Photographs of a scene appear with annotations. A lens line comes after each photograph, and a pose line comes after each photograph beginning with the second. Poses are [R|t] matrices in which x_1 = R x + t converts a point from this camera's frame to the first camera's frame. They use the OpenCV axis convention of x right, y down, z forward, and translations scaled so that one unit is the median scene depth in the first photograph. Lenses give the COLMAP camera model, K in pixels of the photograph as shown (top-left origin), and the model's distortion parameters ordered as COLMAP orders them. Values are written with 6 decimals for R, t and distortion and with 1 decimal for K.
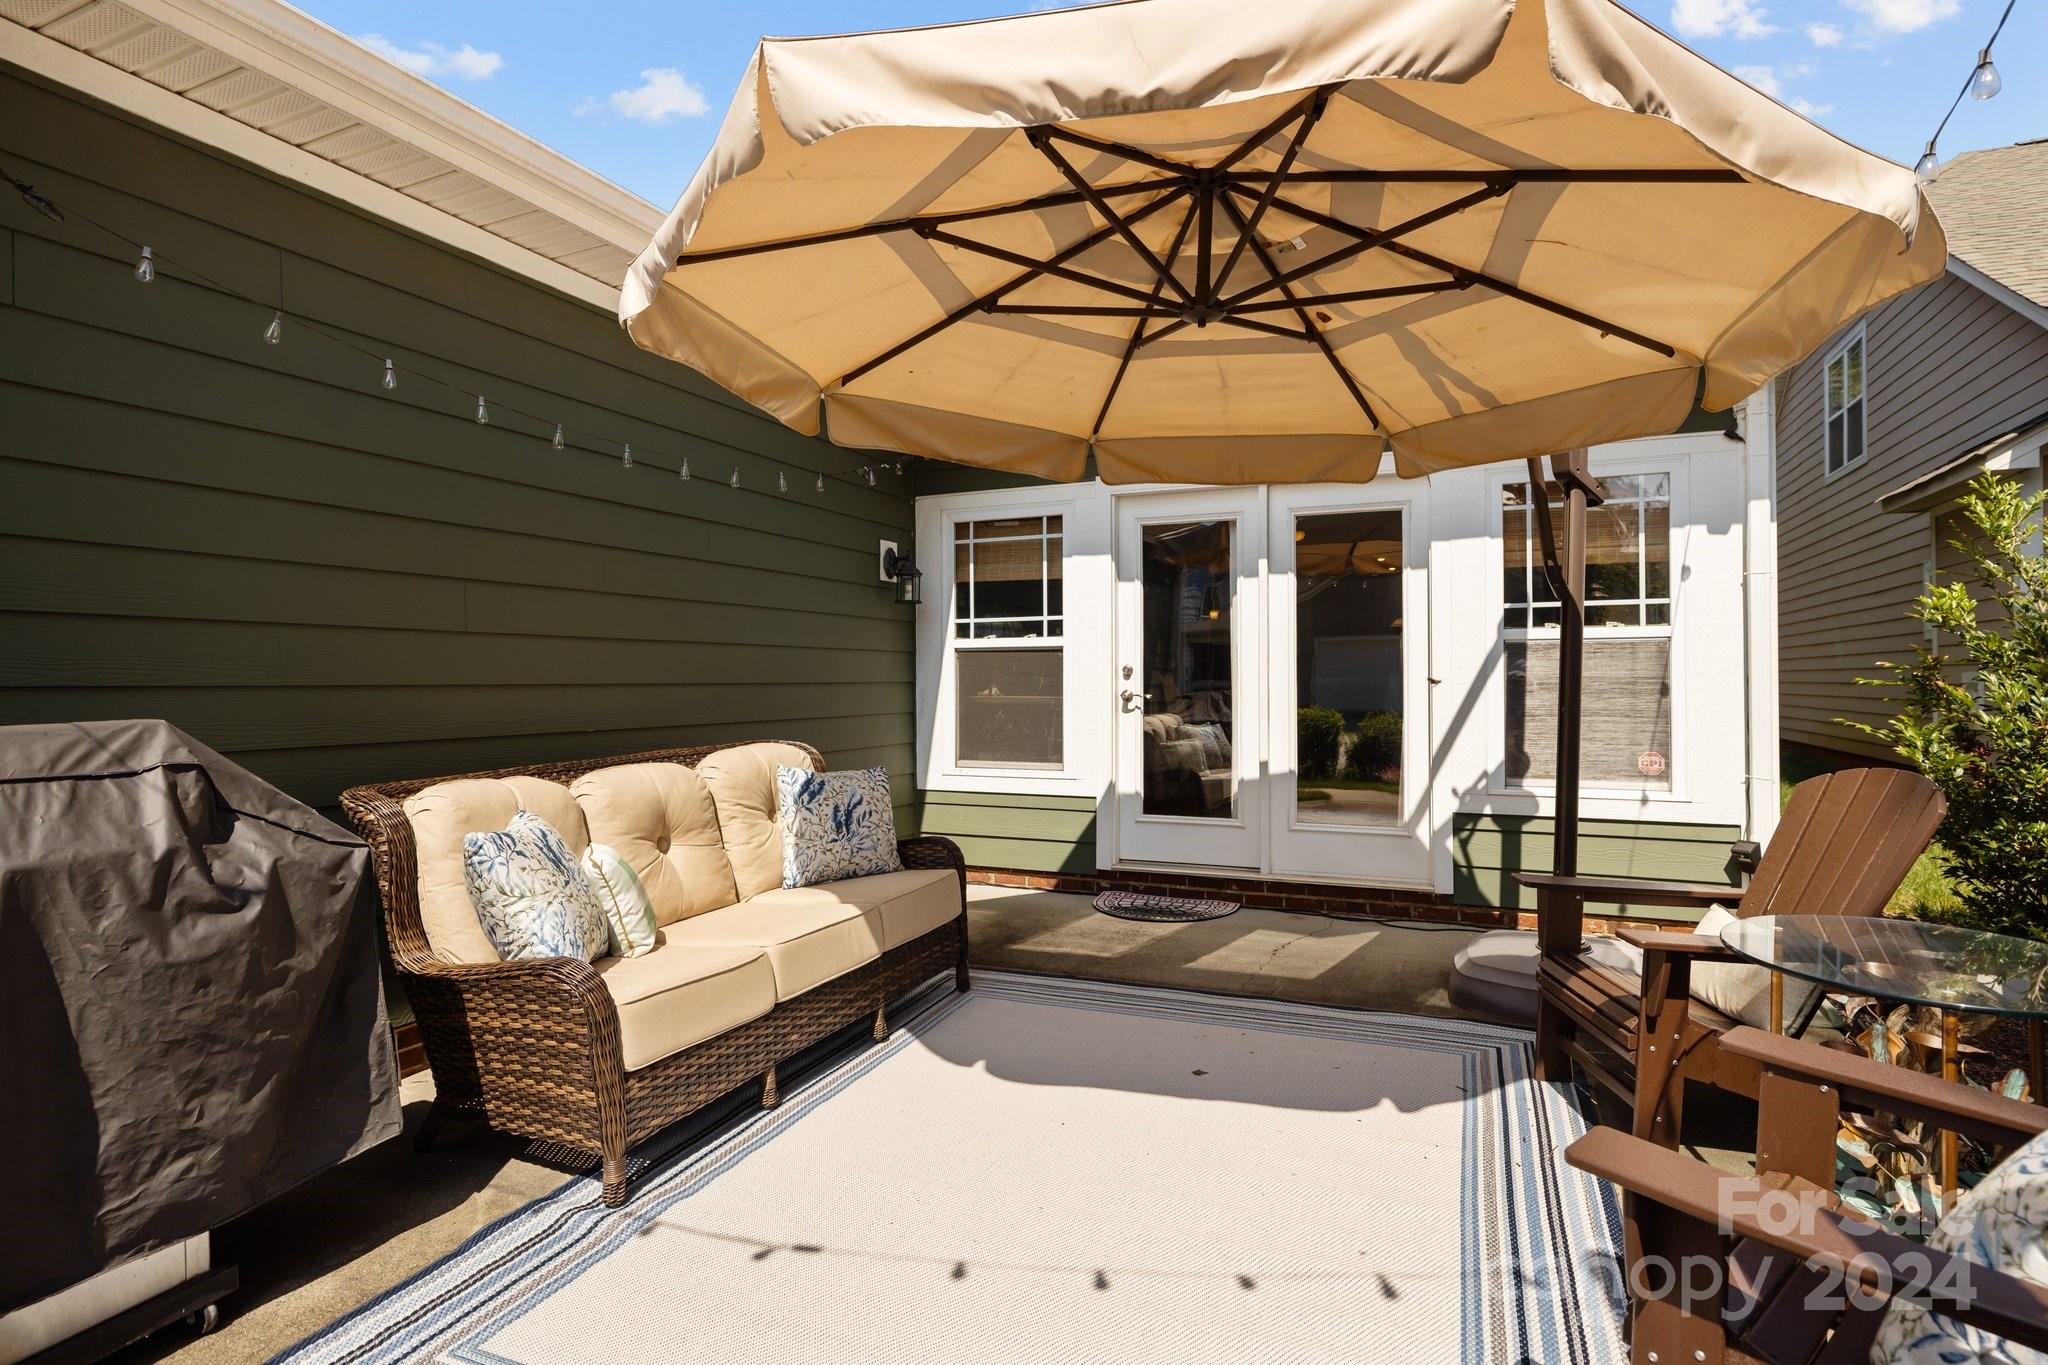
lens RADIAL K [[1095.3, 0, 1020.5], [0, 1095.3, 685.8], [0, 0, 1]] dist [0.000160, -0.000862]
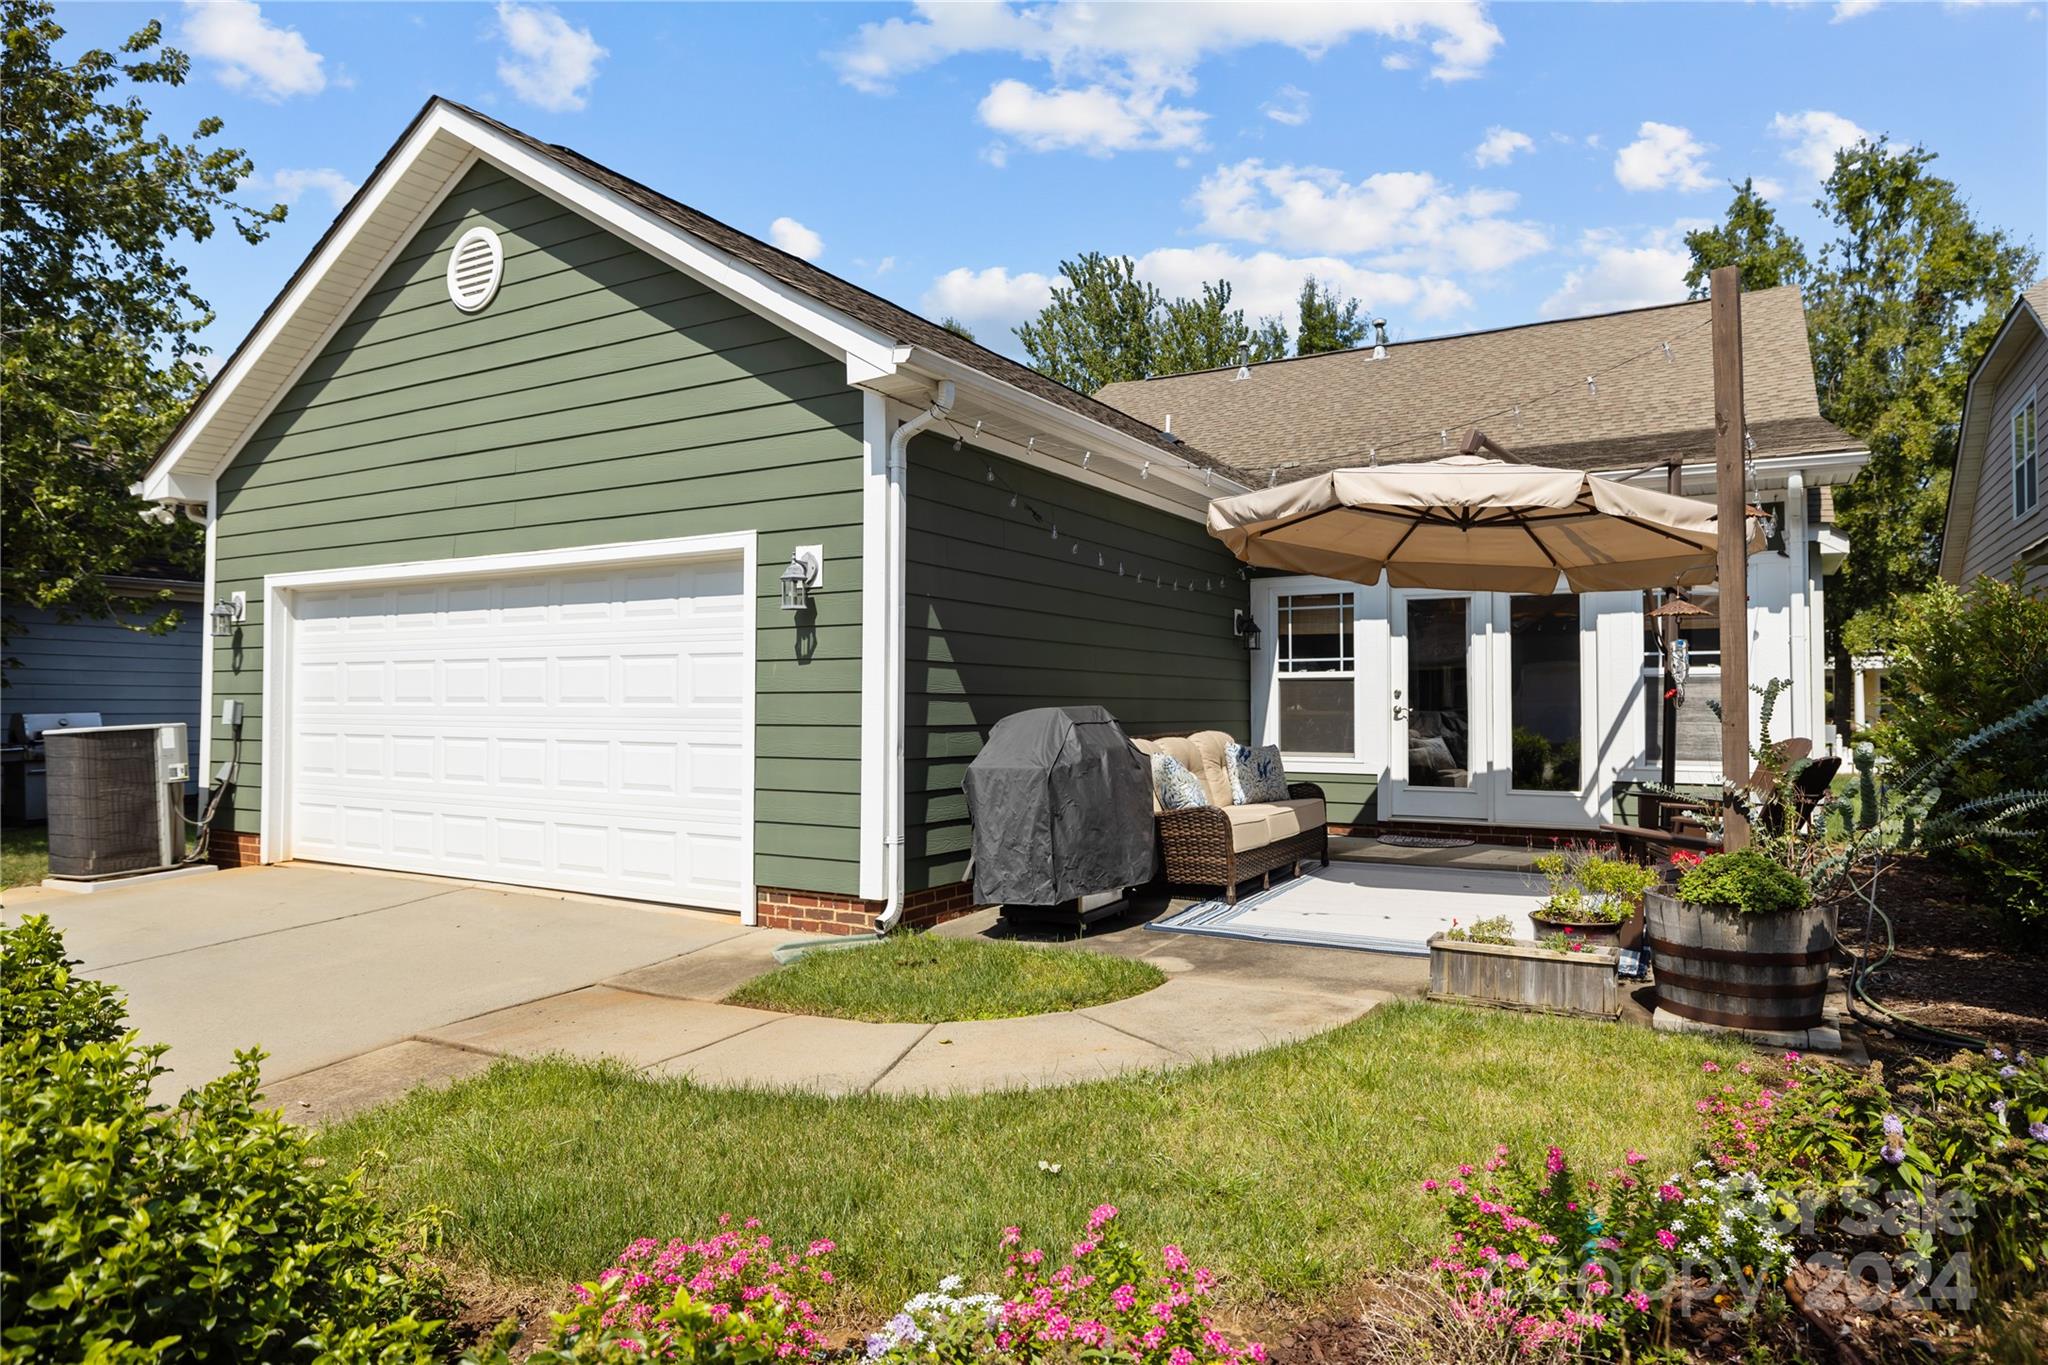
lens RADIAL K [[1252.8, 0, 1027.6], [0, 1252.8, 675.4], [0, 0, 1]] dist [-0.002045, 0.012009]
pose [[0.992966, 0.002584, -0.118370, -0.213147], [-0.006033, 0.999567, -0.028789, 0.014939], [0.118244, 0.029300, 0.992552, -0.824218]]
